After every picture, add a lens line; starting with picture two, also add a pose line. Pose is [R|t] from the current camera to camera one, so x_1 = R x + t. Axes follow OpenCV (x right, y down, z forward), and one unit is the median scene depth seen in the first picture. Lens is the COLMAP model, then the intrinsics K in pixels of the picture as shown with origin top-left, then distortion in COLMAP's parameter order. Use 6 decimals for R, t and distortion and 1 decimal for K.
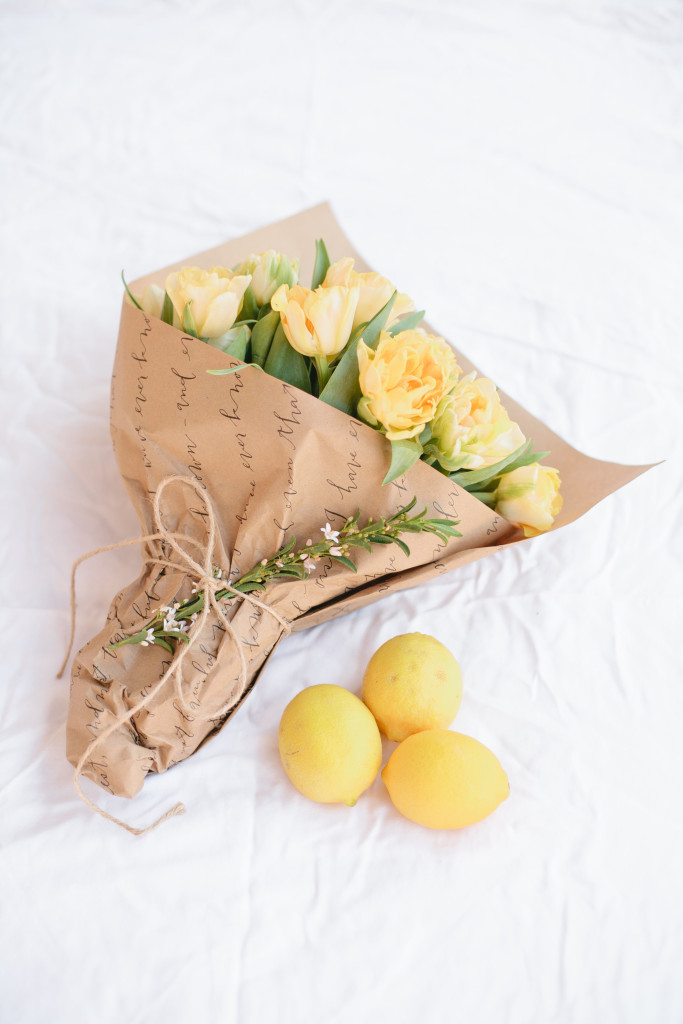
lens RADIAL K [[1582.1, 0, 341.5], [0, 1582.1, 512.0], [0, 0, 1]] dist [-0.169165, -0.066784]
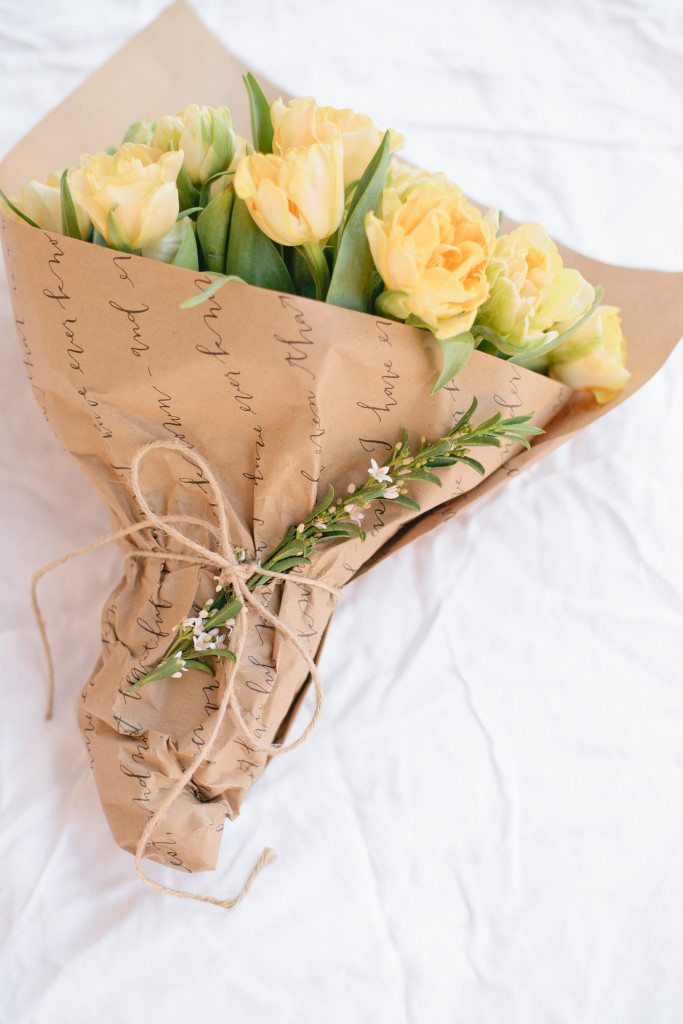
lens RADIAL K [[1582.1, 0, 341.5], [0, 1582.1, 512.0], [0, 0, 1]] dist [-0.169165, -0.066784]
pose [[0.956667, -0.254404, 0.141658, -0.135066], [0.220628, 0.950789, 0.217541, -0.135470], [-0.190030, -0.176861, 0.965717, 0.268236]]
